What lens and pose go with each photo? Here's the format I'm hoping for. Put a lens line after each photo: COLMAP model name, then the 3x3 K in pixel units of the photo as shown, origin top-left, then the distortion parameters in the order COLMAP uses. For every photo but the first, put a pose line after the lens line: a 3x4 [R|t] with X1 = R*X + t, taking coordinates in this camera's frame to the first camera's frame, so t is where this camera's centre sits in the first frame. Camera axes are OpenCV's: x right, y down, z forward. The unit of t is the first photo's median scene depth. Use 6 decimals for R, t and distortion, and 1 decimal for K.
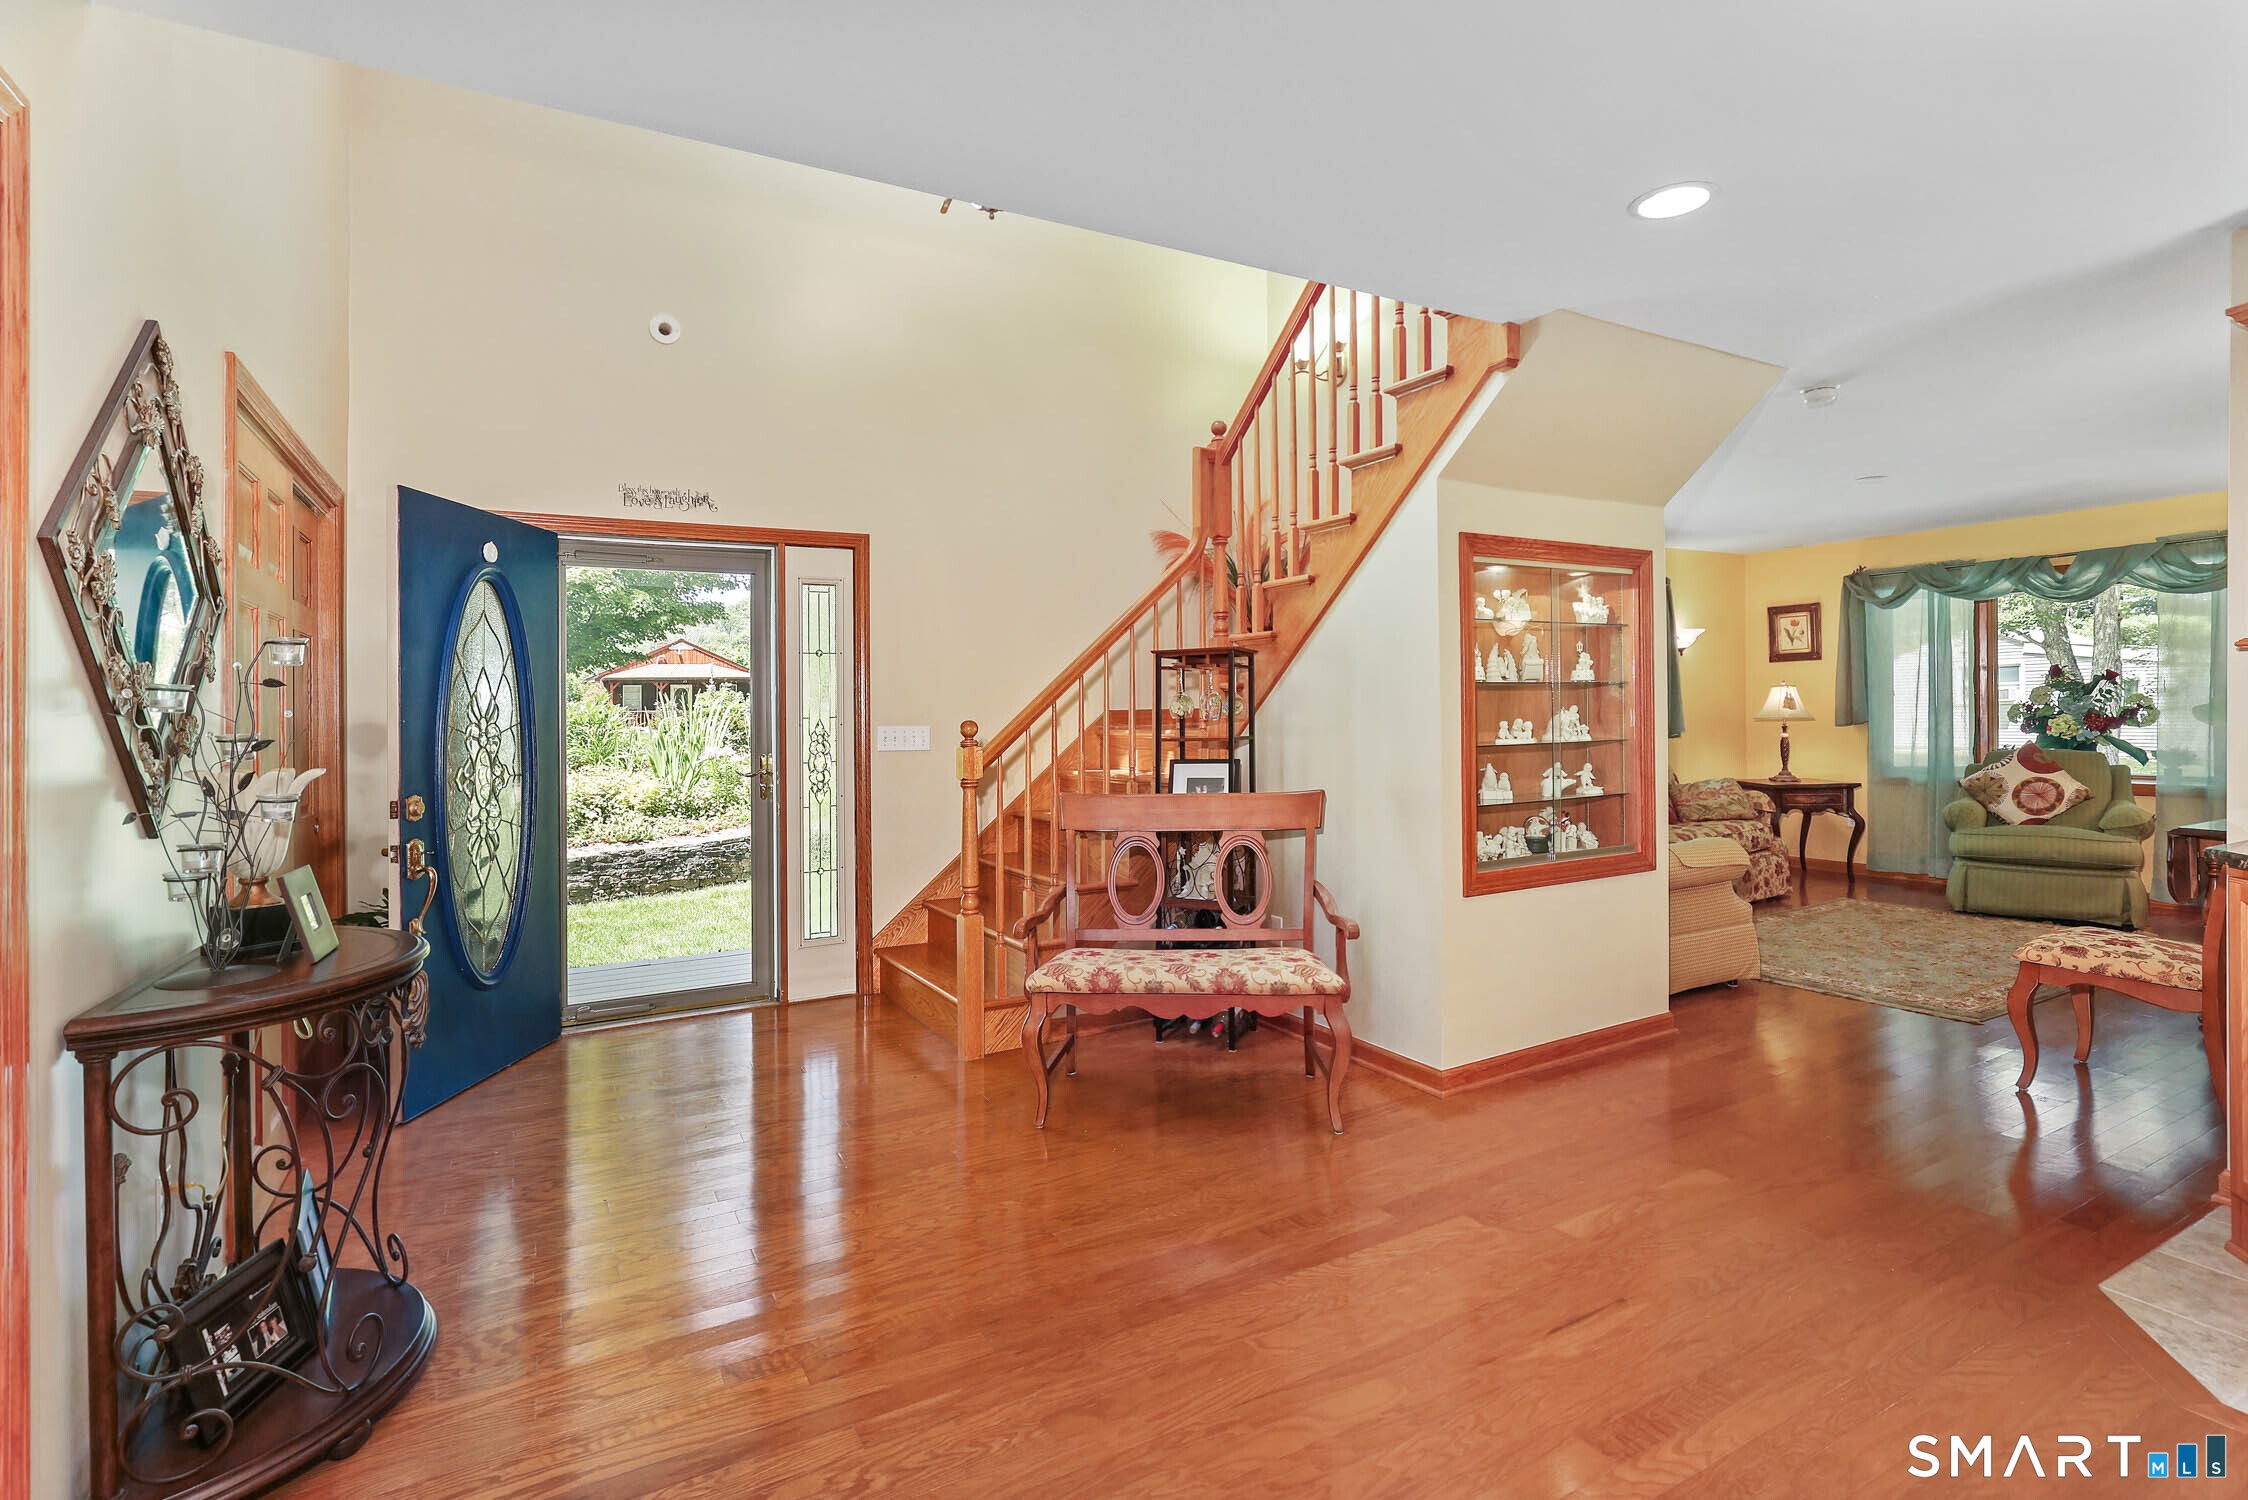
lens RADIAL K [[1061.6, 0, 1108.5], [0, 1061.6, 721.6], [0, 0, 1]] dist [-0.013364, 0.002937]
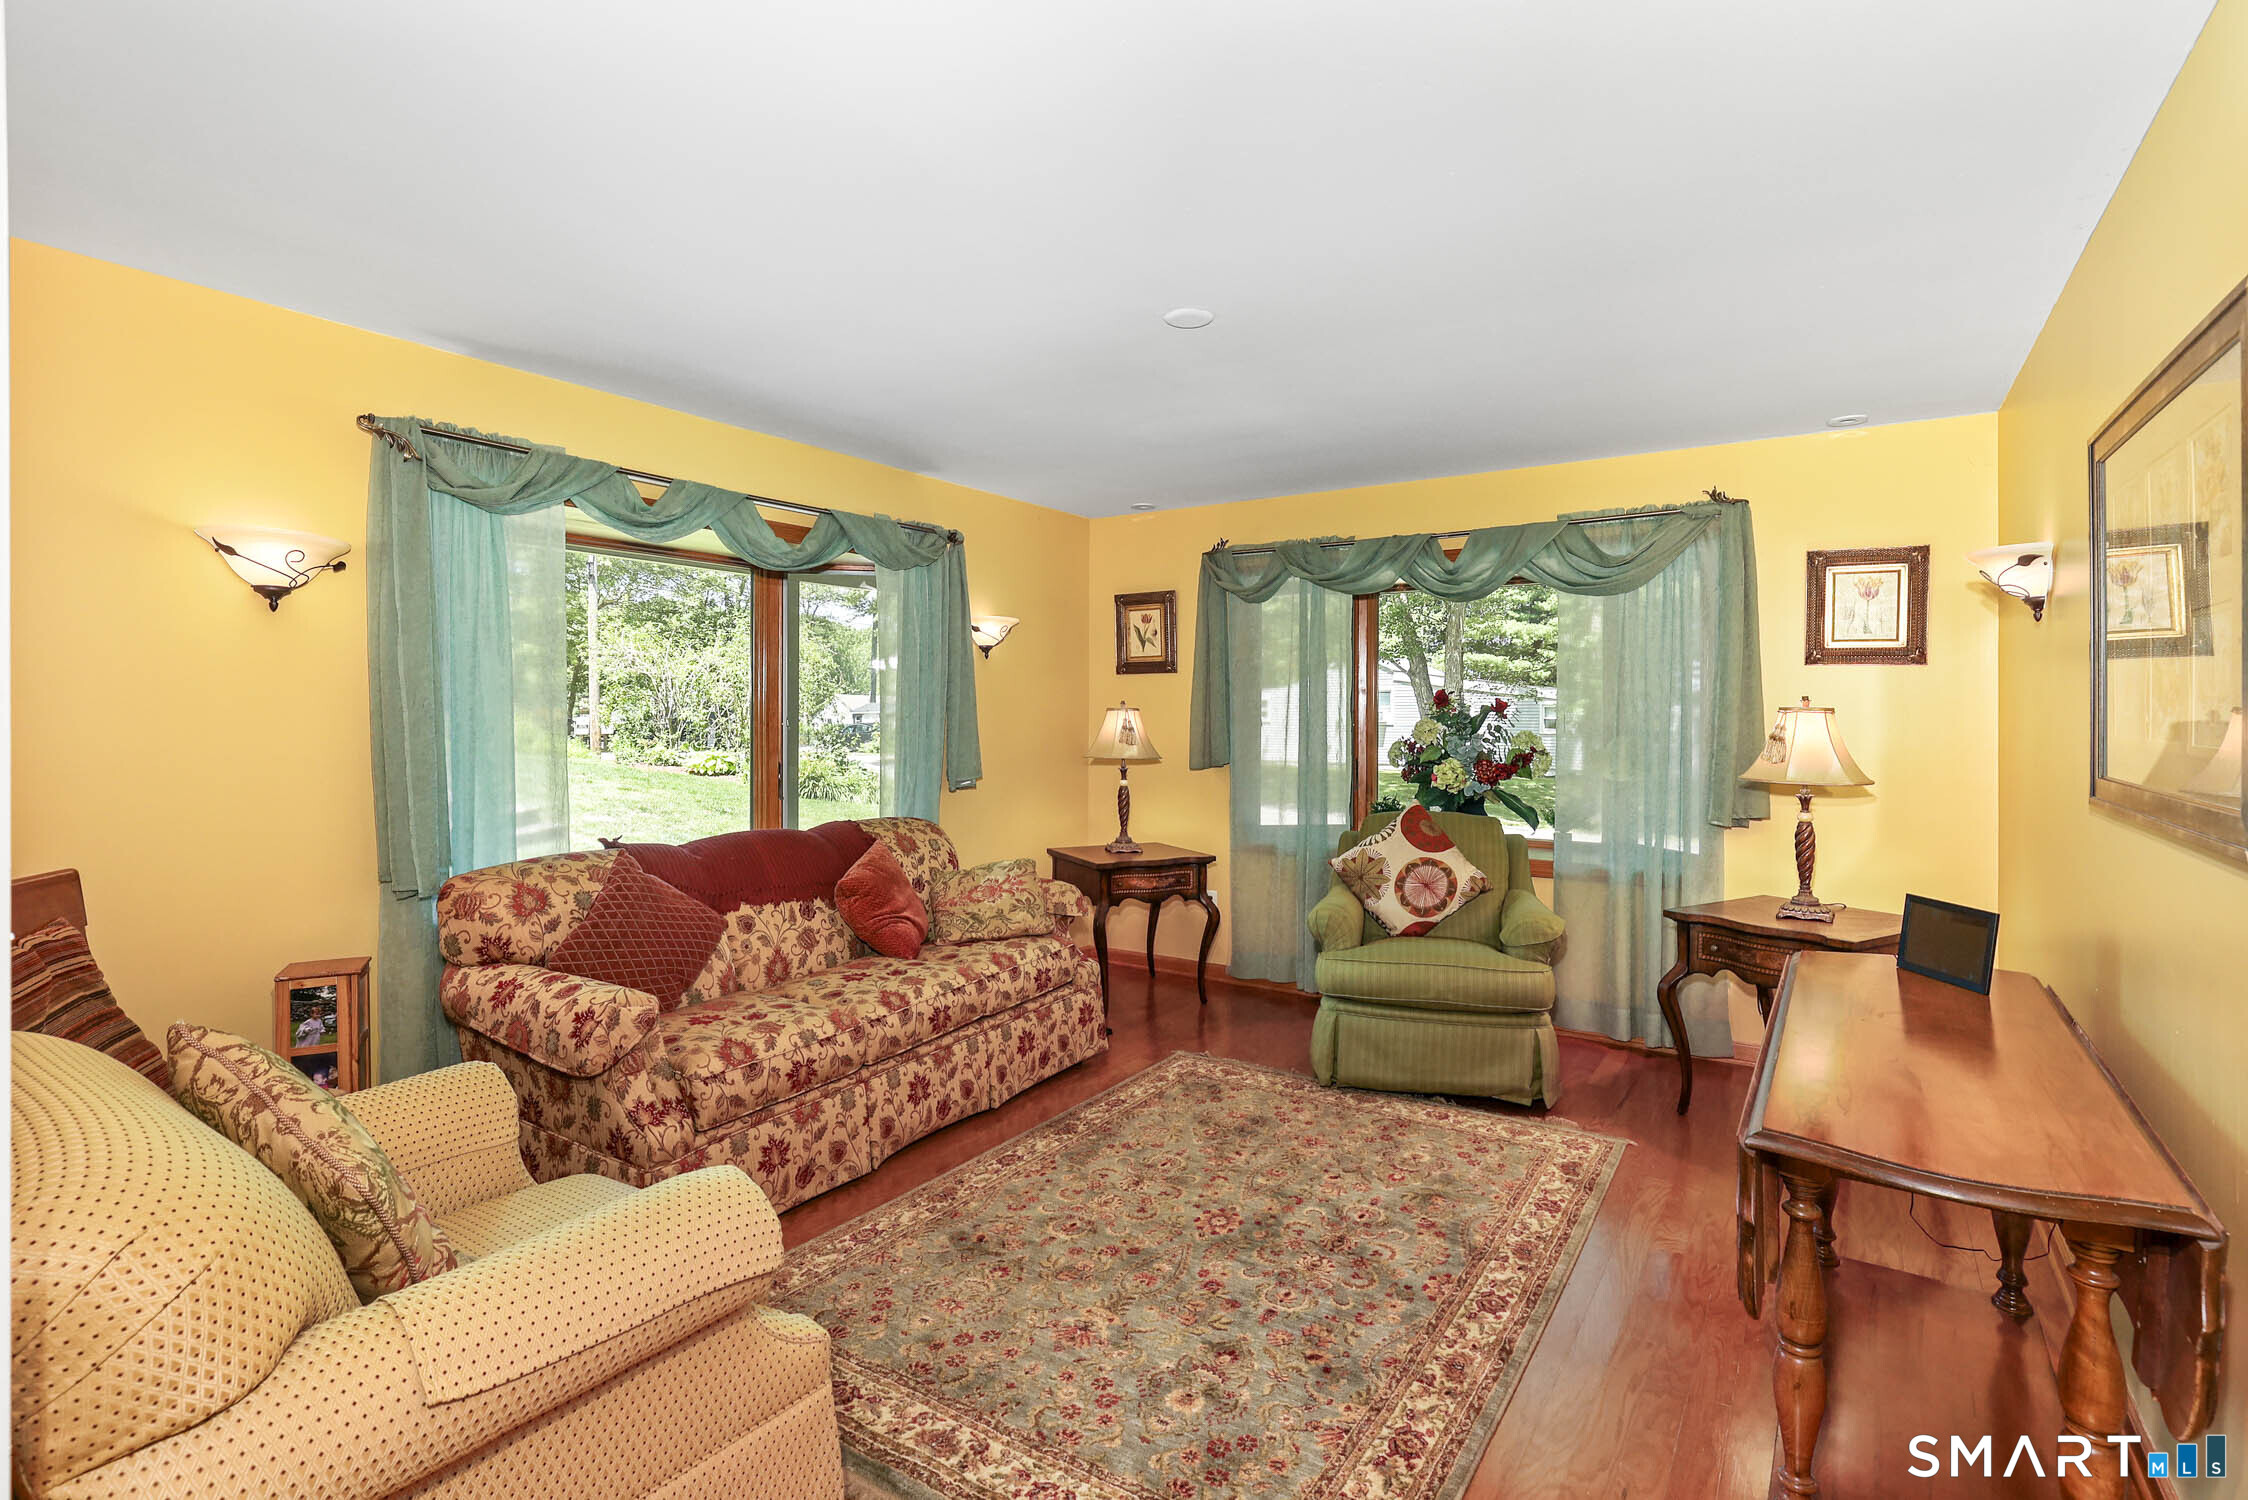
lens RADIAL K [[1061.6, 0, 1101.6], [0, 1061.6, 682.3], [0, 0, 1]] dist [-0.013364, 0.002937]
pose [[0.900806, 0.036495, 0.432685, 0.372834], [-0.018731, 0.998800, -0.045247, -0.022325], [-0.433817, 0.032654, 0.900409, 0.444067]]
